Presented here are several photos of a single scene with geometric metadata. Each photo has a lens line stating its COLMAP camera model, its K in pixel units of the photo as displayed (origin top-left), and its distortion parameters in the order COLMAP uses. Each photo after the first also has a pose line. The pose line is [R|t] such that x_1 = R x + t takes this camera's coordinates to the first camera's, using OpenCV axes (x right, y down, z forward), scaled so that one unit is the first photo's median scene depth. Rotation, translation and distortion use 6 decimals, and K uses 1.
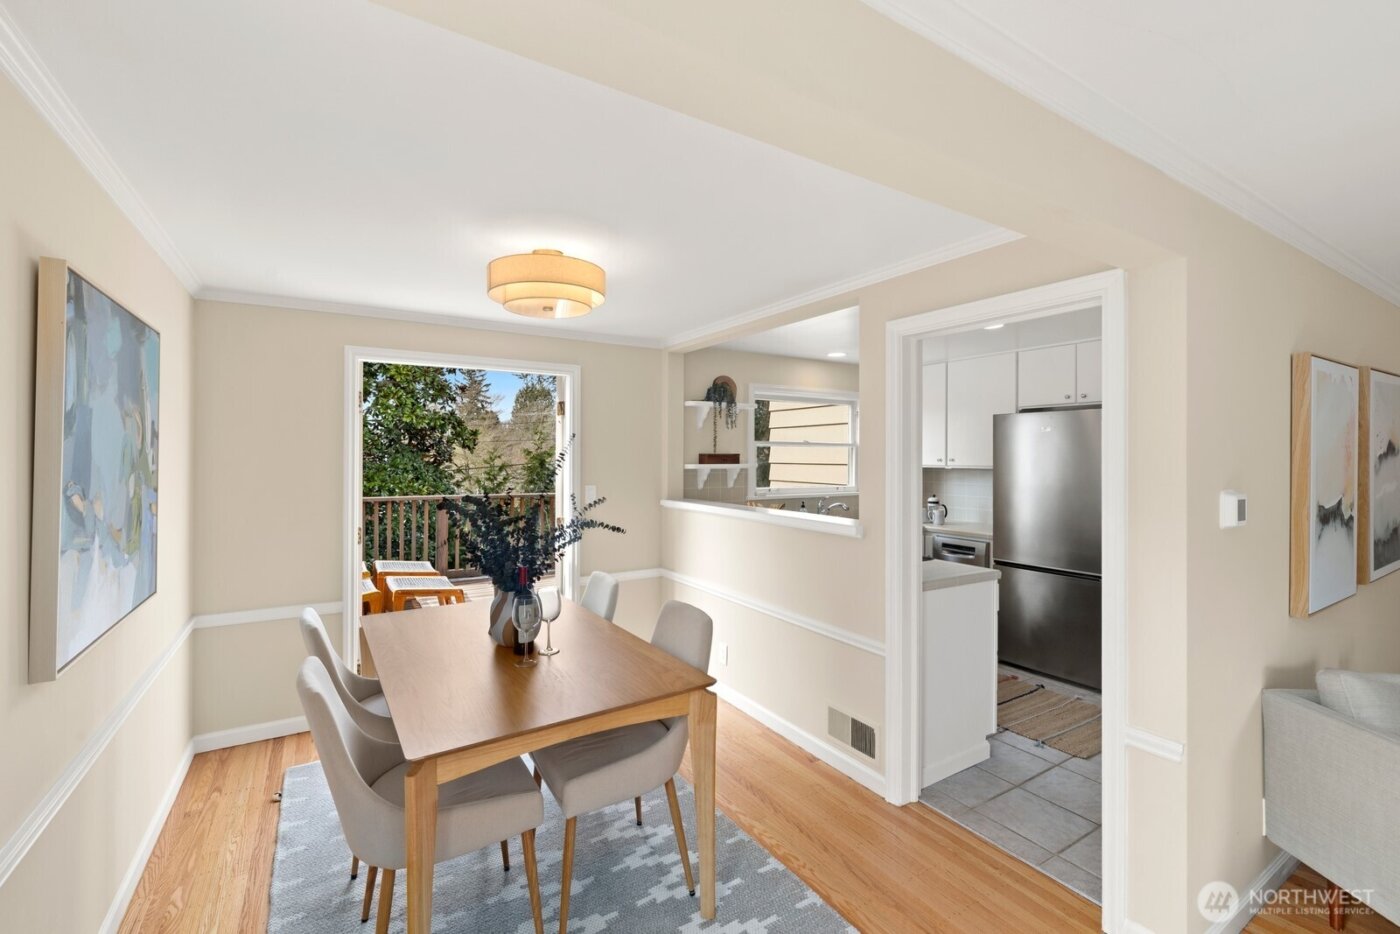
lens RADIAL K [[599.5, 0, 696.5], [0, 599.5, 455.4], [0, 0, 1]] dist [-0.000333, 0.000233]
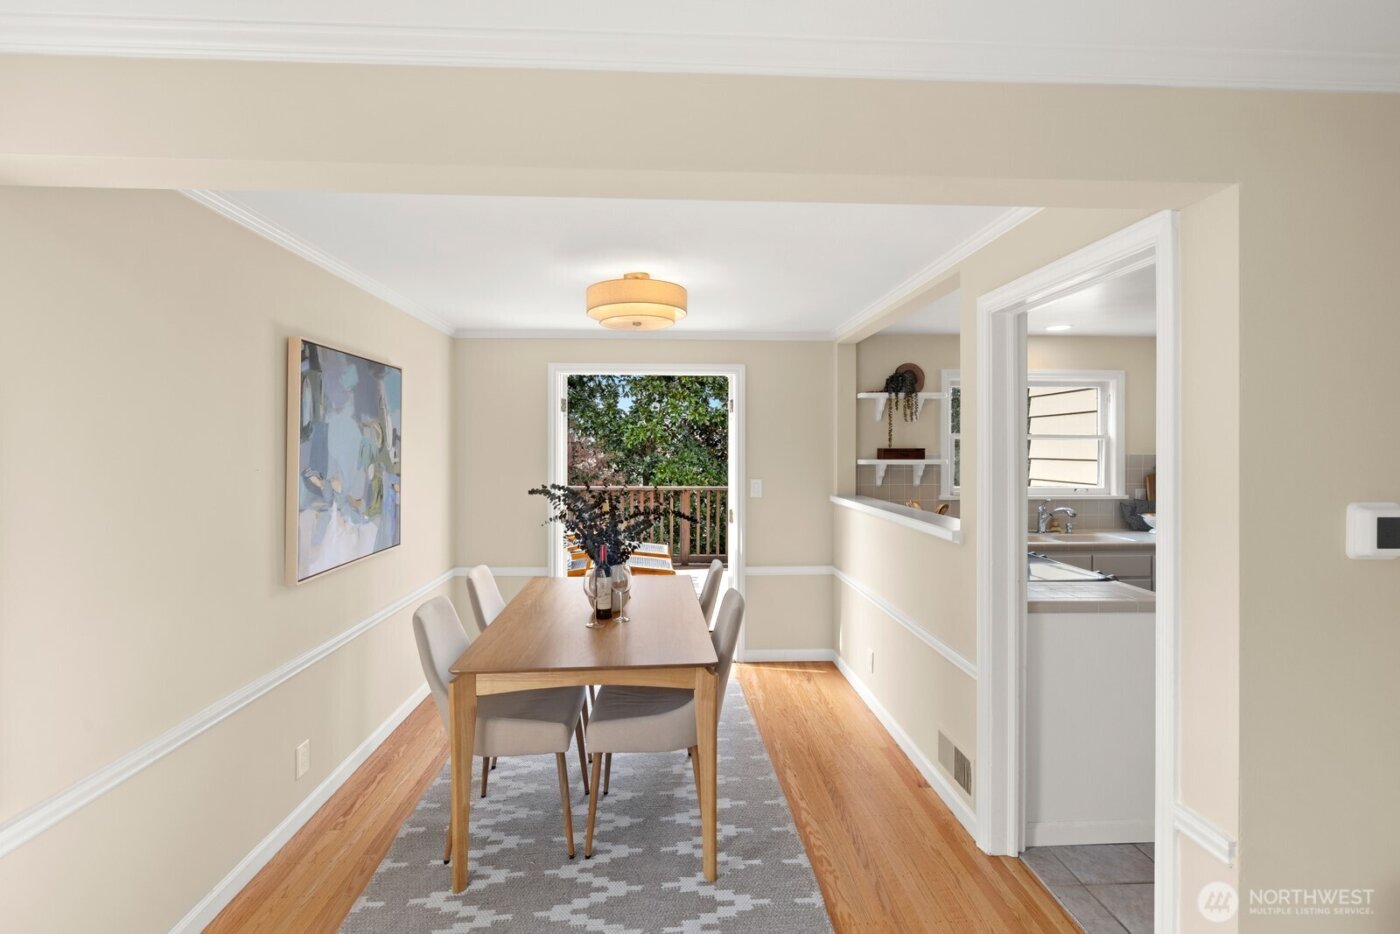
lens RADIAL K [[626.6, 0, 693.6], [0, 626.6, 450.7], [0, 0, 1]] dist [-0.003347, -0.000110]
pose [[0.873696, -0.001100, -0.486472, 0.236542], [0.002442, 0.999995, 0.002124, -0.001997], [0.486467, -0.003044, 0.873694, 0.001040]]
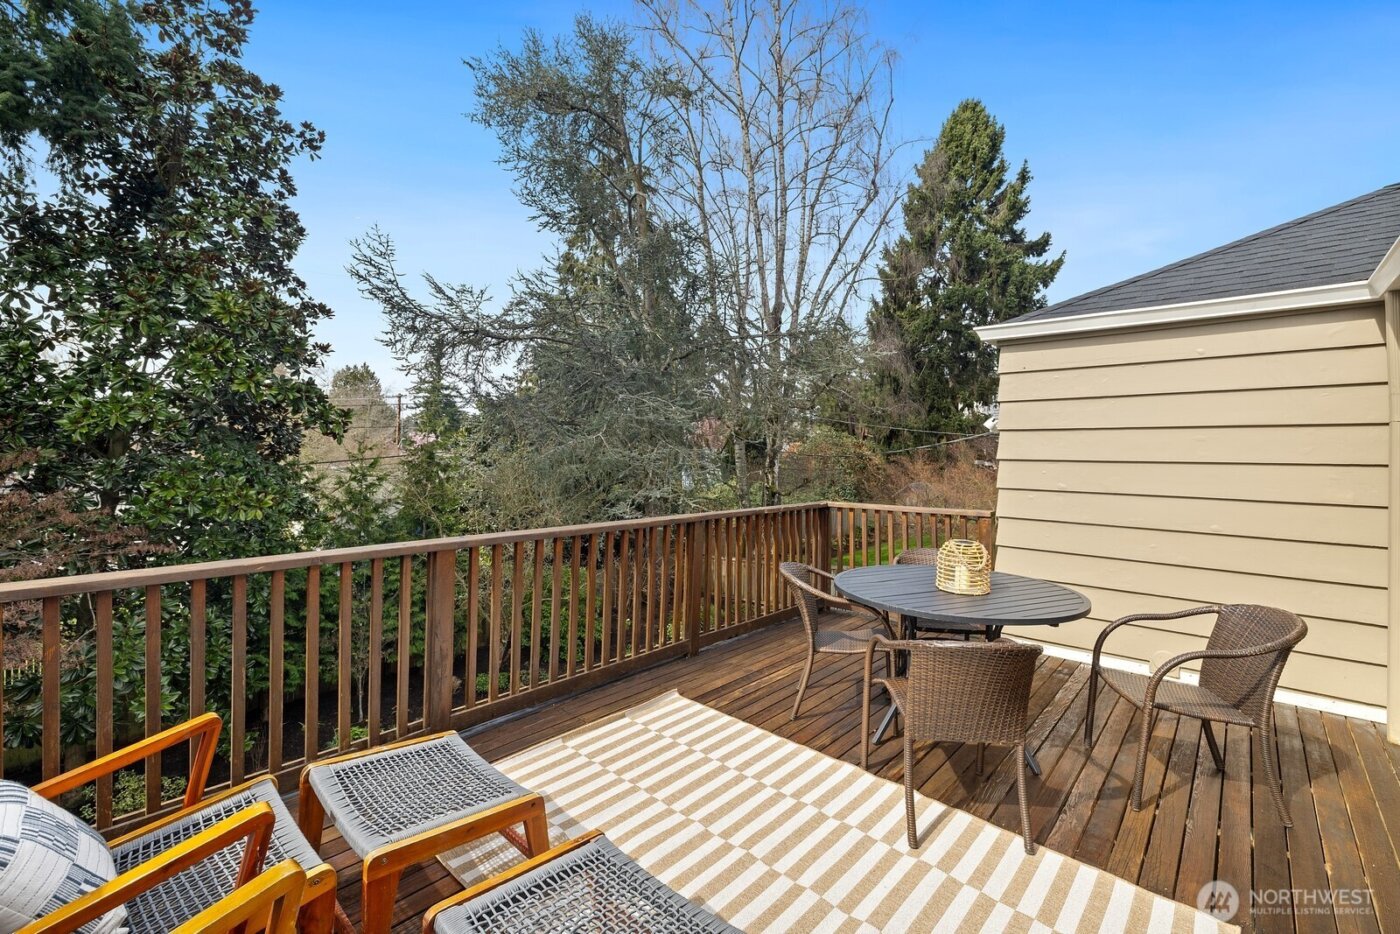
lens RADIAL K [[591.7, 0, 693.5], [0, 591.7, 442.4], [0, 0, 1]] dist [-0.001370, 0.000312]
pose [[0.965502, 0.006302, 0.260318, -0.567406], [-0.004323, 0.999957, -0.008172, -0.001519], [-0.260358, 0.006765, 0.965488, 0.865895]]
